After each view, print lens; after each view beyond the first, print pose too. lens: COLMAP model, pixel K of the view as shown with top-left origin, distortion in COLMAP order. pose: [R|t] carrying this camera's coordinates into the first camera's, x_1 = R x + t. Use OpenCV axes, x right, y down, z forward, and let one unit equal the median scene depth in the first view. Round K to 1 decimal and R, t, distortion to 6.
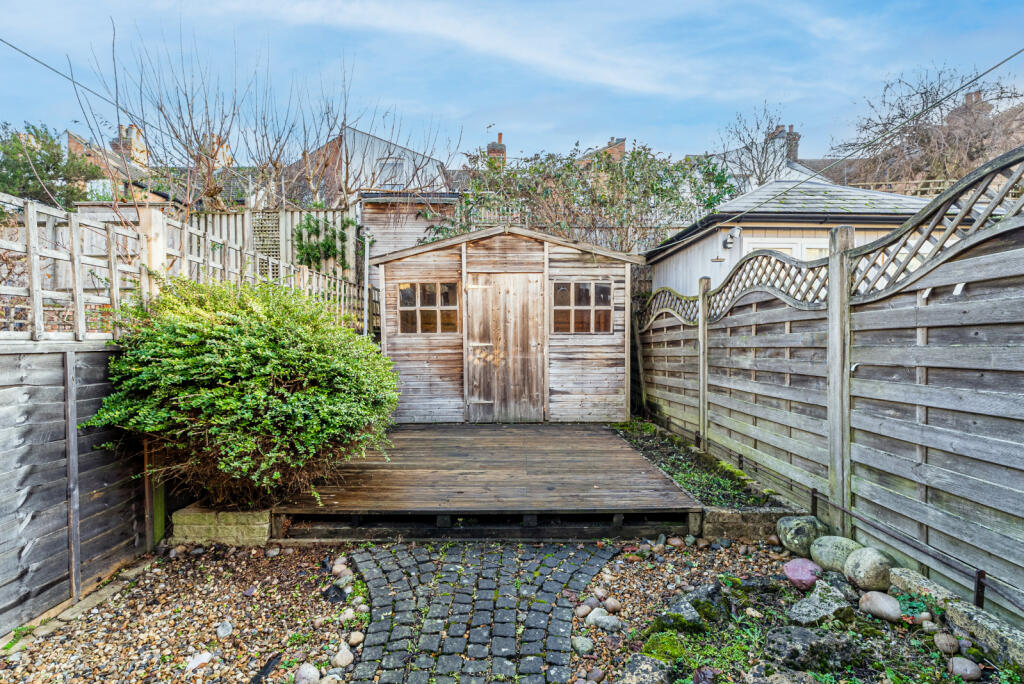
lens RADIAL K [[456.7, 0, 513.2], [0, 456.7, 343.9], [0, 0, 1]] dist [0.001388, 0.000108]
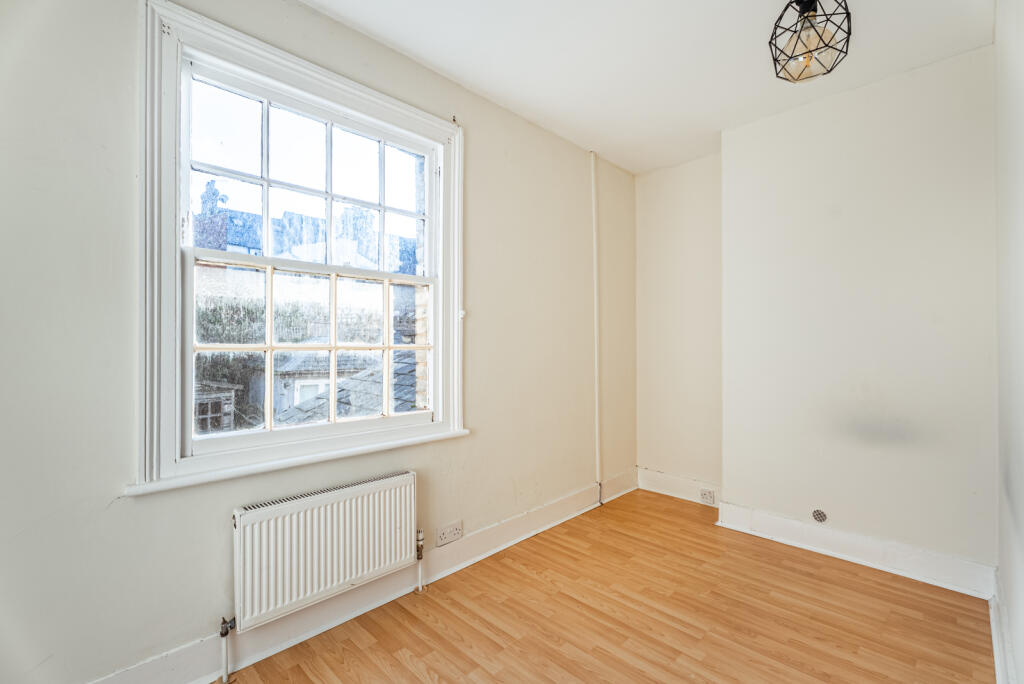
lens RADIAL K [[456.7, 0, 506.0], [0, 456.7, 341.6], [0, 0, 1]] dist [0.001388, 0.000108]
pose [[-0.707846, 0.005022, 0.706349, -1.856785], [-0.001992, 0.999957, -0.009106, -0.353452], [-0.706364, -0.007853, -0.707806, 1.495150]]
